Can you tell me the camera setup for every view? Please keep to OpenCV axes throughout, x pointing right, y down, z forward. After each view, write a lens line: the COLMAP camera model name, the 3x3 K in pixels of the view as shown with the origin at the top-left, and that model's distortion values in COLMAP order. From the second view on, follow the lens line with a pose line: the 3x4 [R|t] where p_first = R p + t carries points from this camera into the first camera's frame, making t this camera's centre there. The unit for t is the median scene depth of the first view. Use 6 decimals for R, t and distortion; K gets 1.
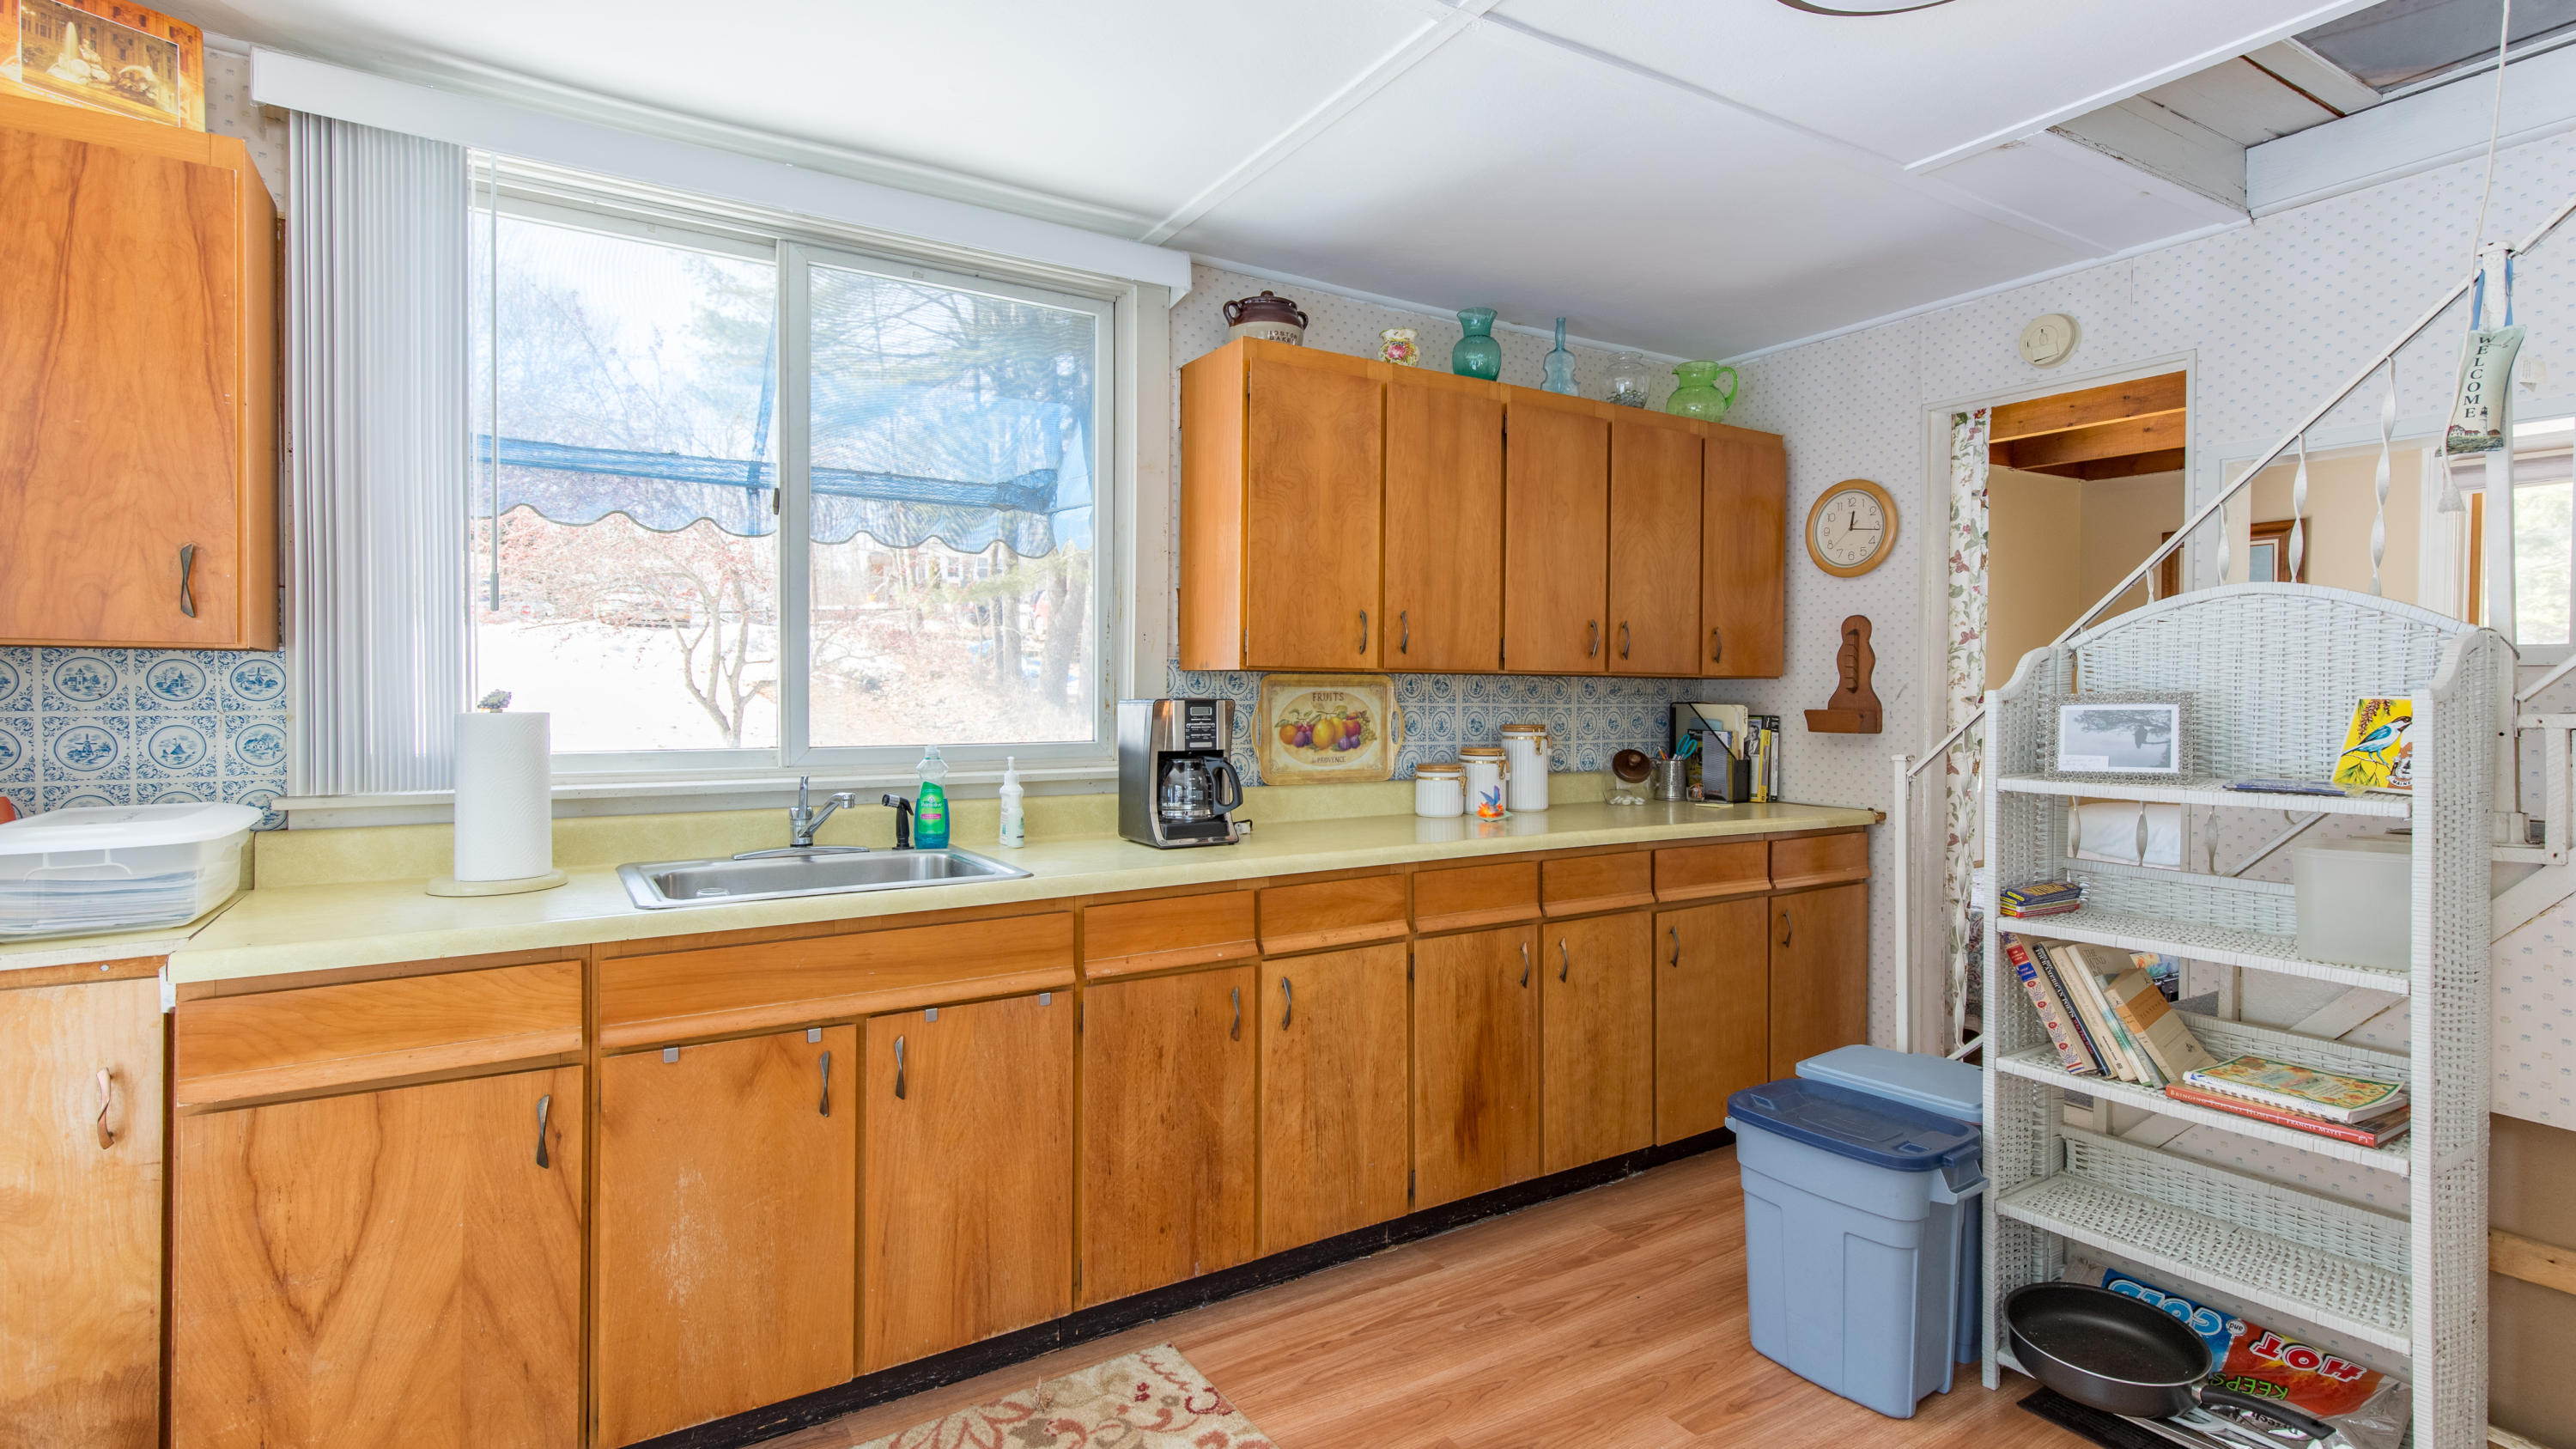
lens RADIAL K [[1232.5, 0, 1283.5], [0, 1232.5, 706.4], [0, 0, 1]] dist [0.000088, 0.000049]
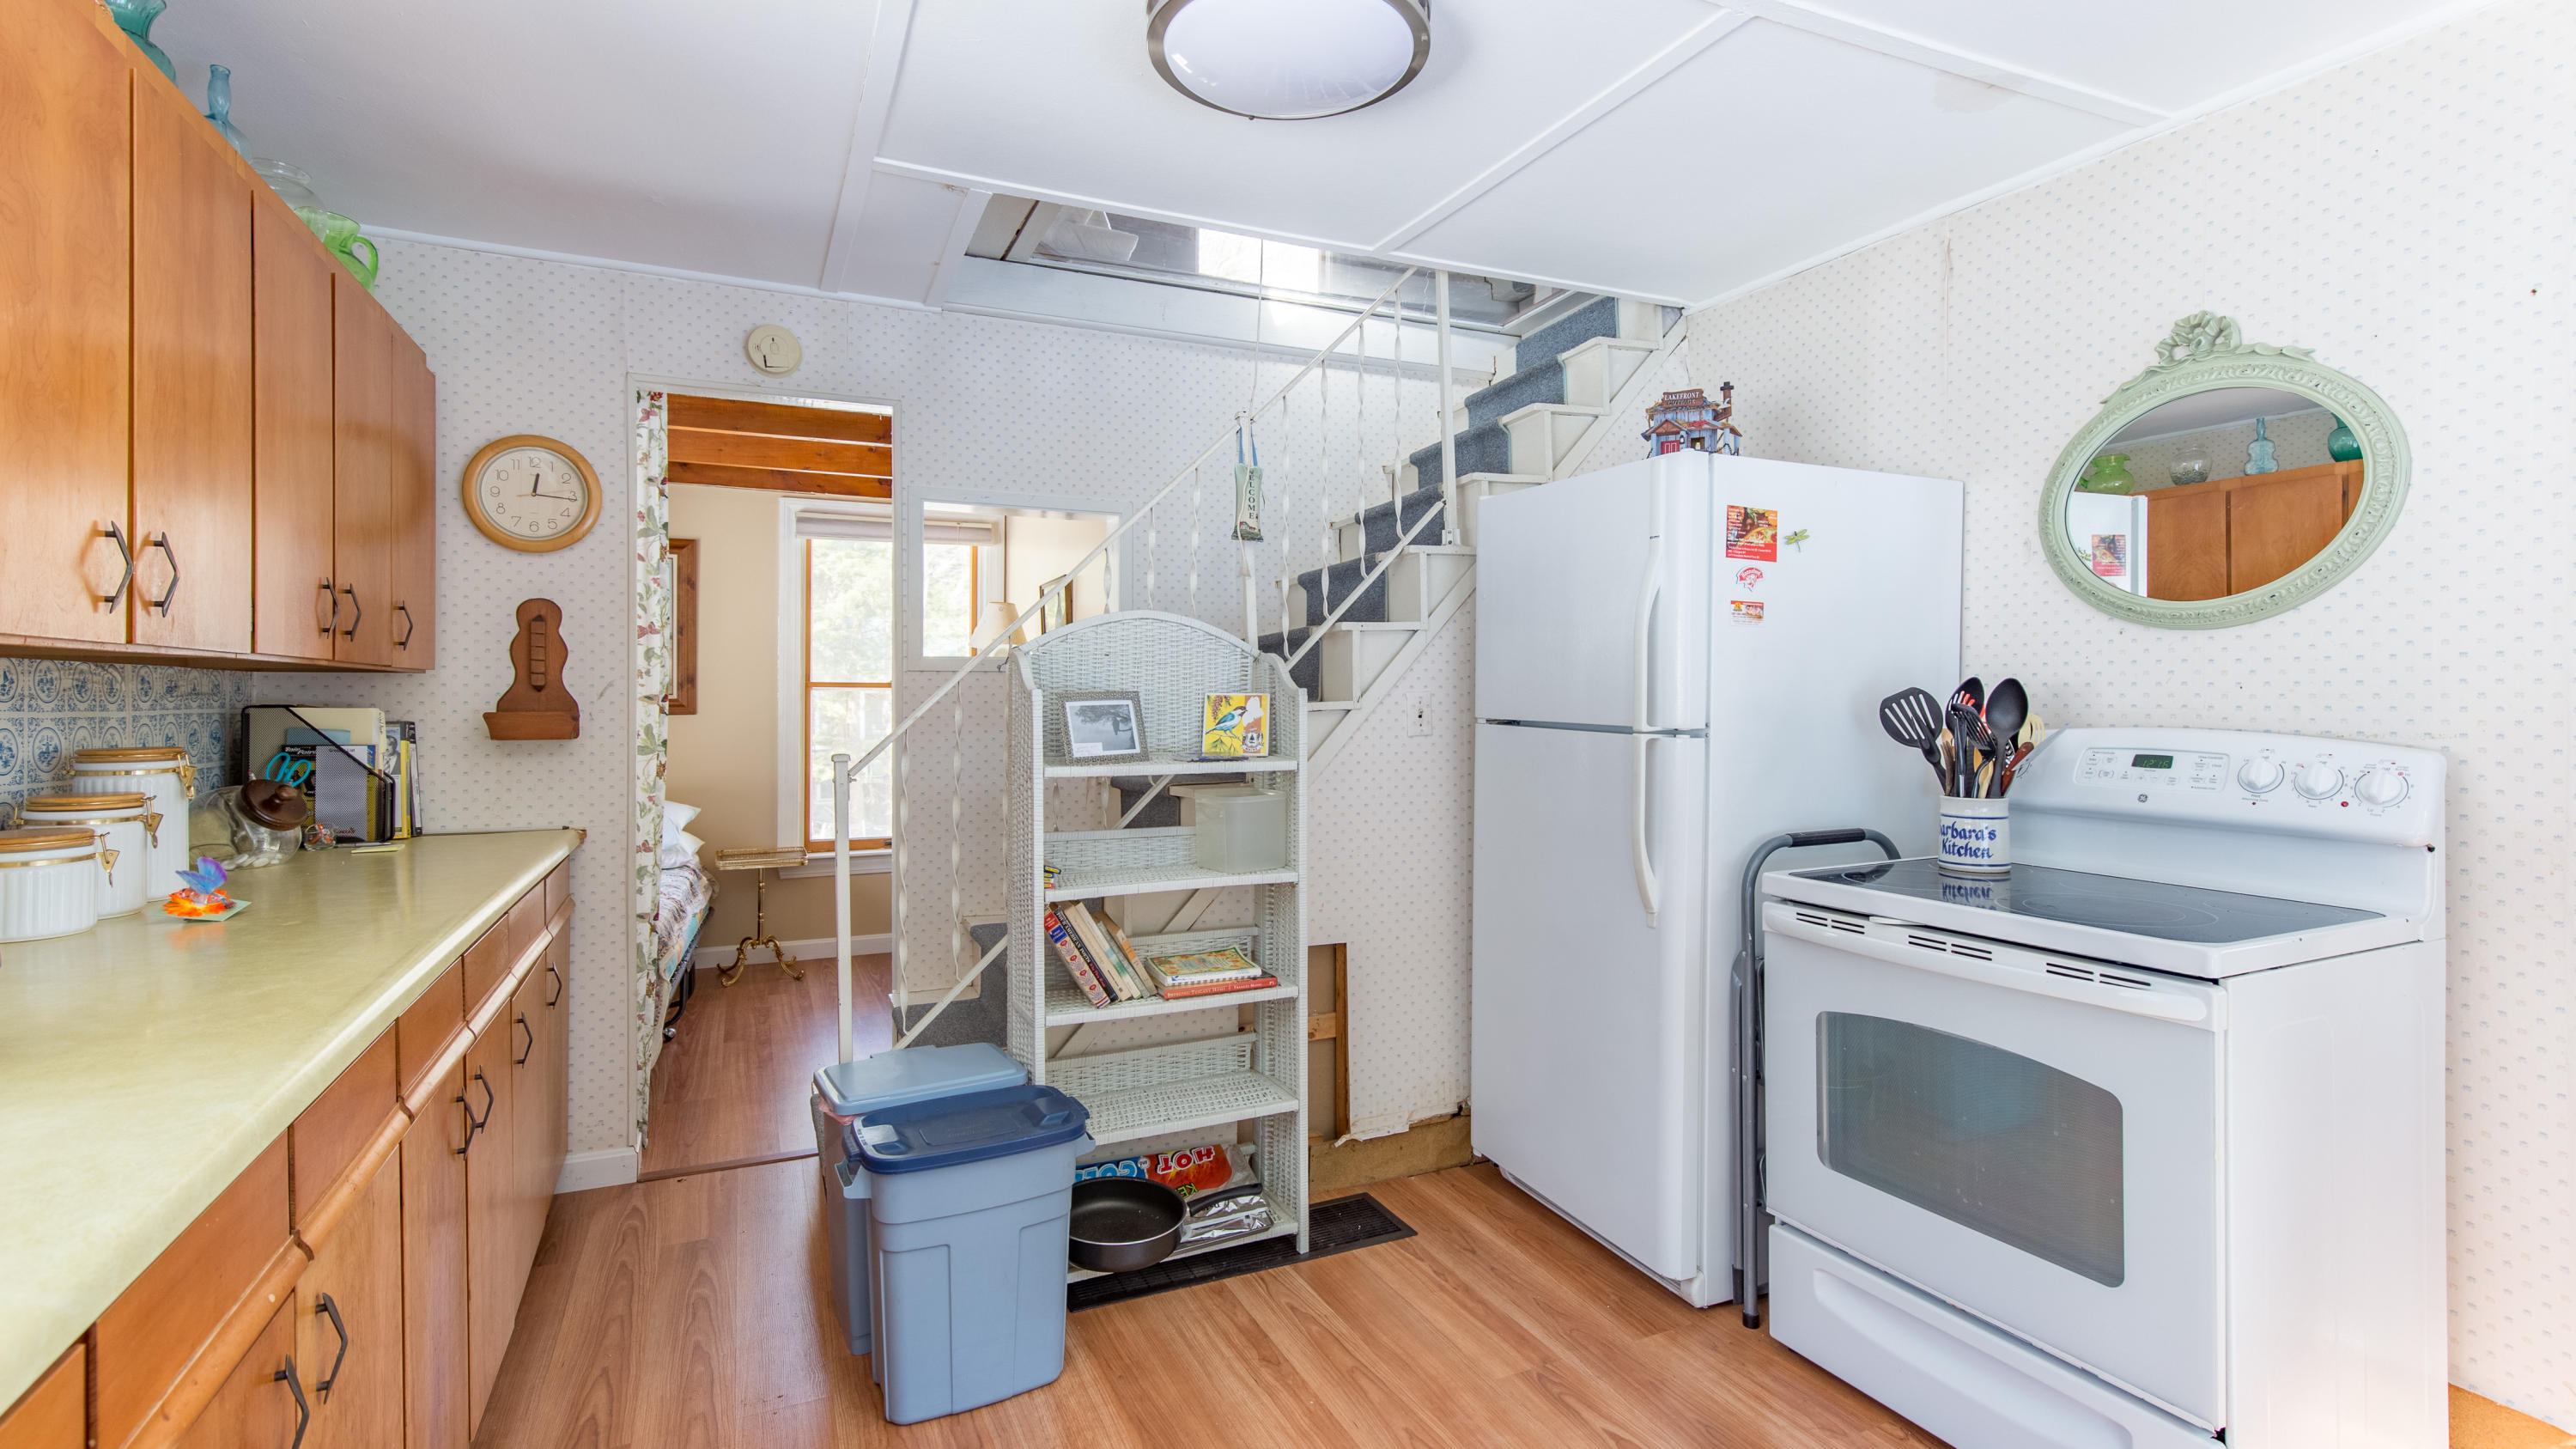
lens RADIAL K [[1175.4, 0, 1348.0], [0, 1175.4, 689.7], [0, 0, 1]] dist [0.001825, 0.000184]
pose [[0.086903, 0.000616, 0.996217, -0.372059], [0.011445, 0.999933, -0.001616, -0.005944], [-0.996151, 0.011542, 0.086890, 0.506879]]
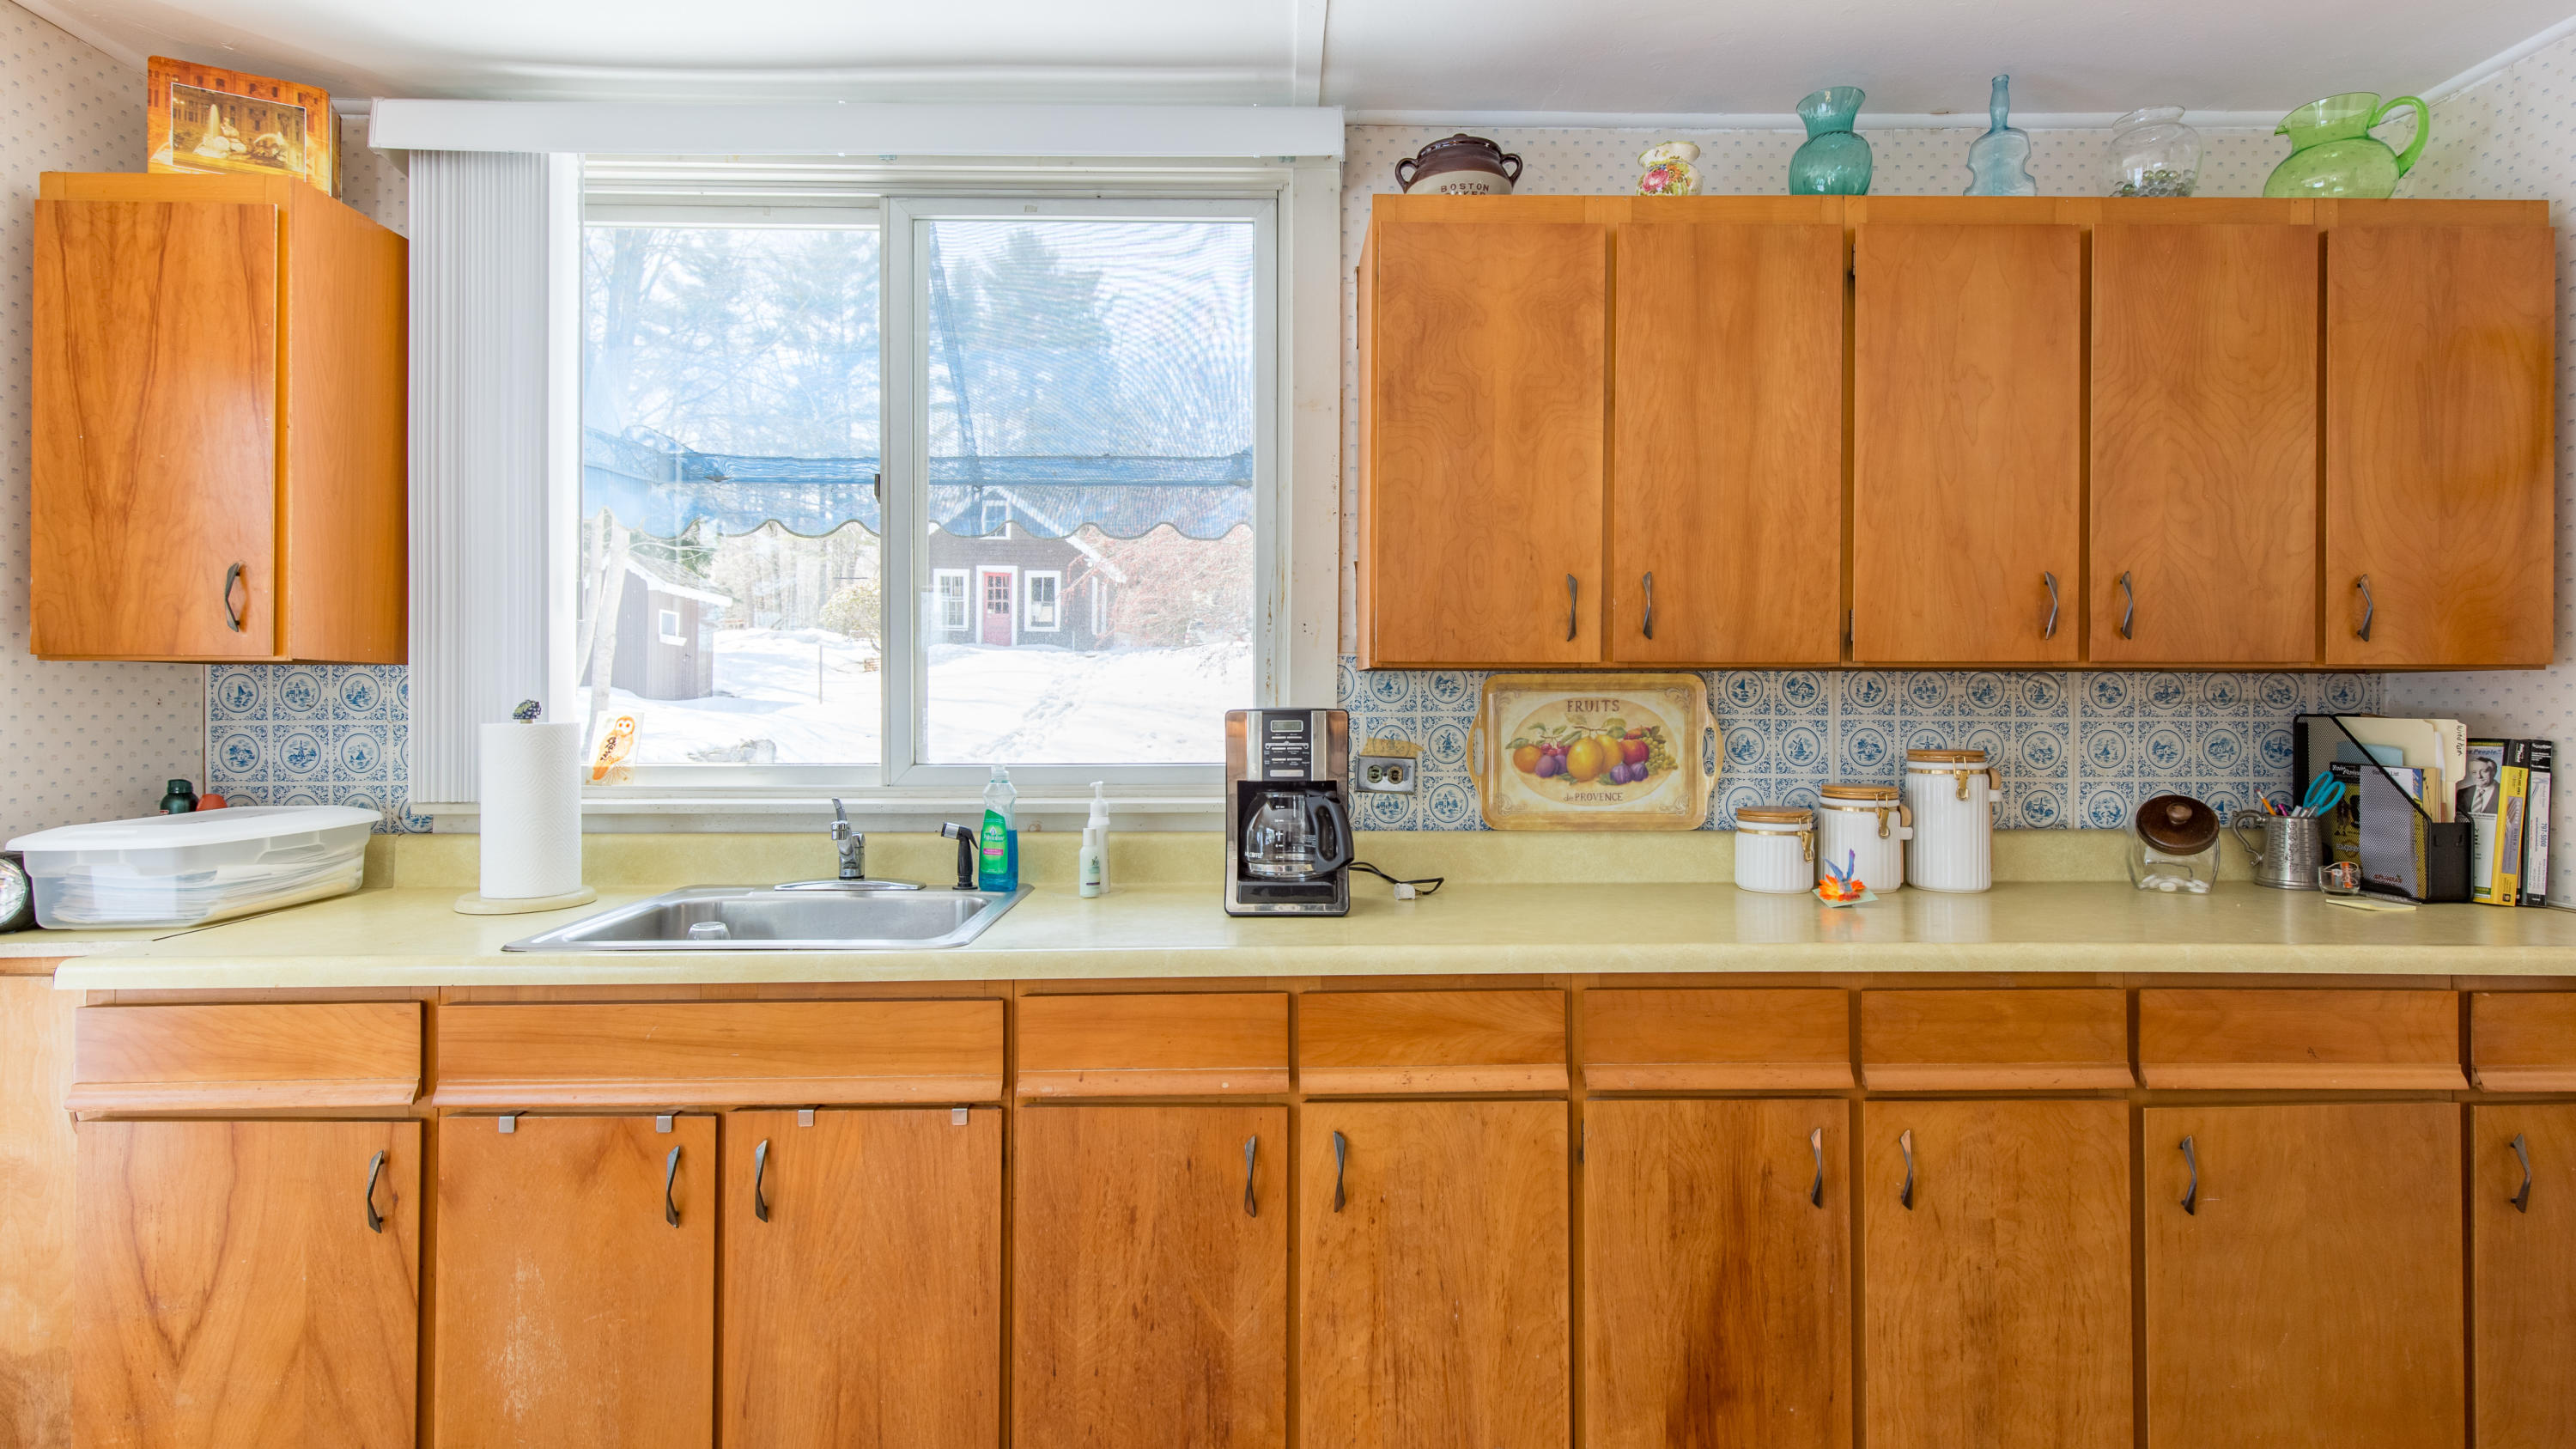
lens RADIAL K [[1193.9, 0, 1292.5], [0, 1193.9, 699.5], [0, 0, 1]] dist [0.002731, -0.000036]
pose [[0.856159, -0.004952, -0.516689, 0.288414], [-0.002686, 0.999898, -0.014032, -0.001720], [0.516706, 0.013402, 0.856058, 0.406563]]
